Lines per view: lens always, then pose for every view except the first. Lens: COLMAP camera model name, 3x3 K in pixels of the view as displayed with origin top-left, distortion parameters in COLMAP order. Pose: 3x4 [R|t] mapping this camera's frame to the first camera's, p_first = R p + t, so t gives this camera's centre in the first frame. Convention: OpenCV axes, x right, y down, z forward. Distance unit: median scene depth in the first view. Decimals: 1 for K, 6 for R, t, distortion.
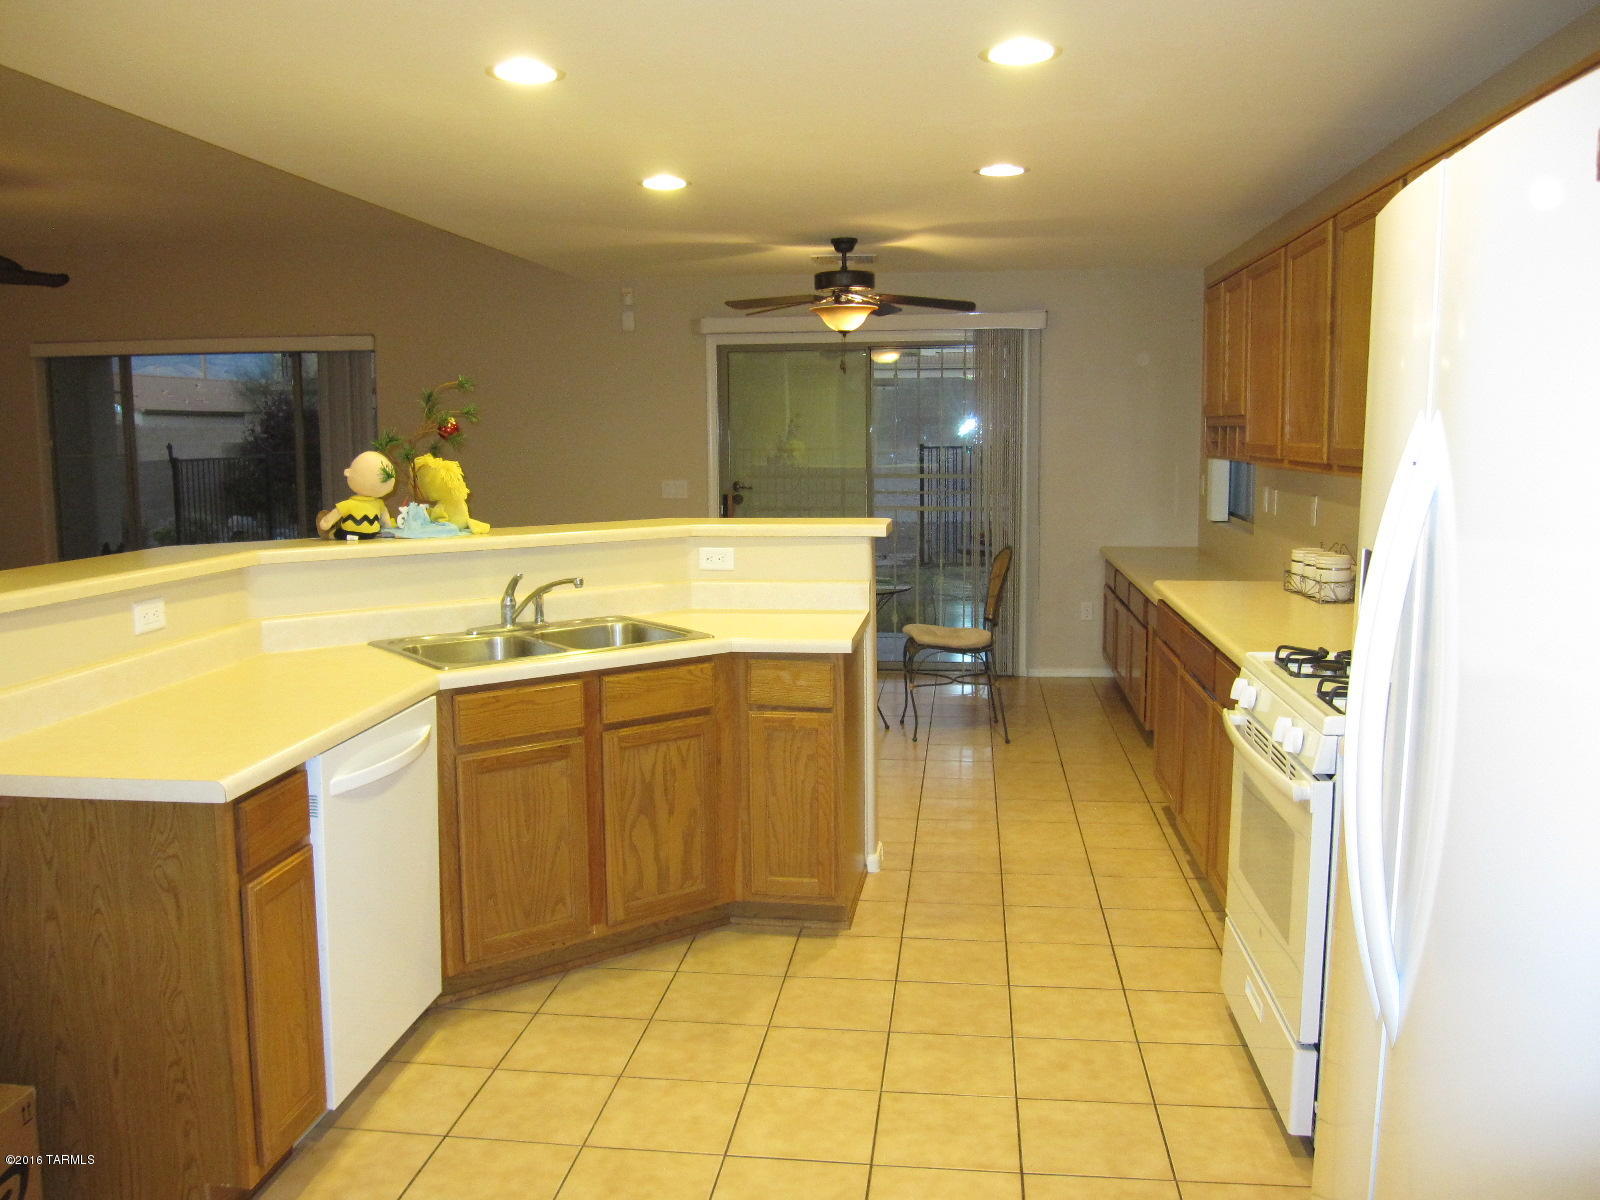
lens RADIAL K [[1321.2, 0, 790.4], [0, 1321.2, 591.3], [0, 0, 1]] dist [-0.071805, 0.034523]
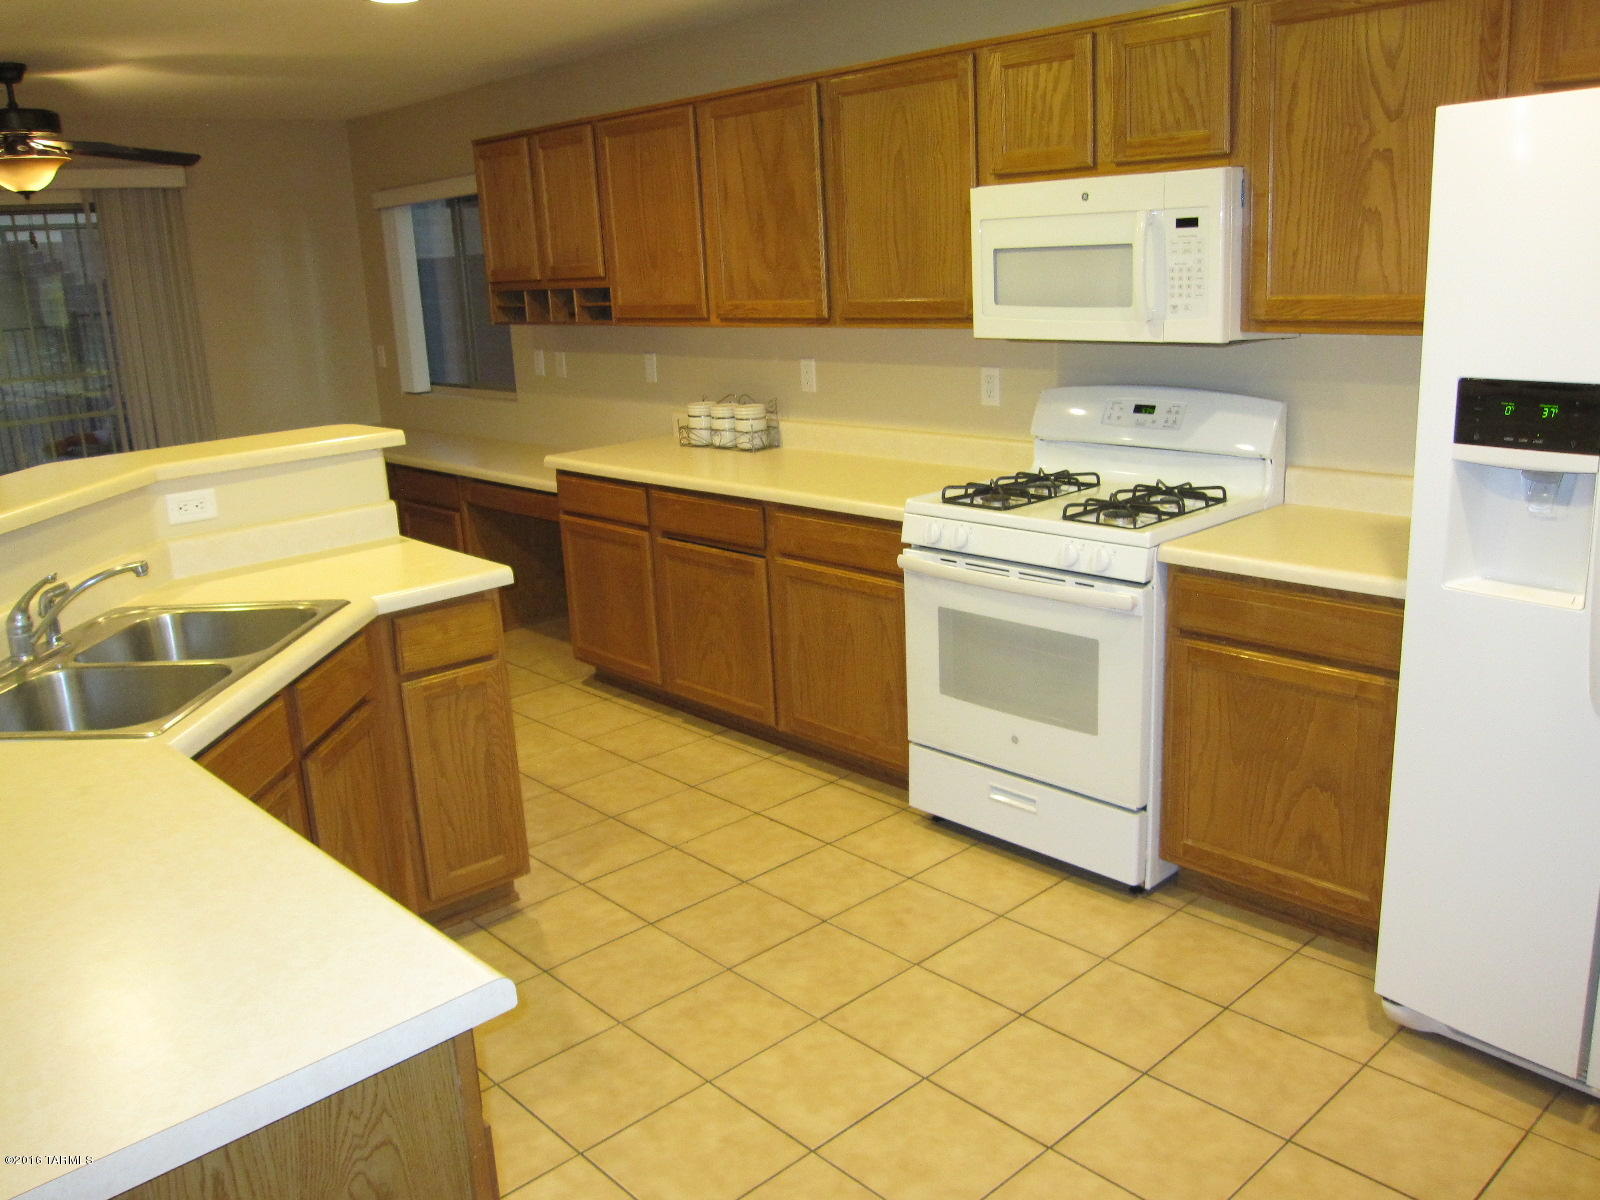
lens RADIAL K [[1321.2, 0, 797.4], [0, 1321.2, 605.6], [0, 0, 1]] dist [-0.071805, 0.034523]
pose [[0.640481, -0.221881, 0.735223, -0.446889], [0.136726, 0.975004, 0.175136, -0.059972], [-0.755705, -0.011647, 0.654808, 0.309767]]
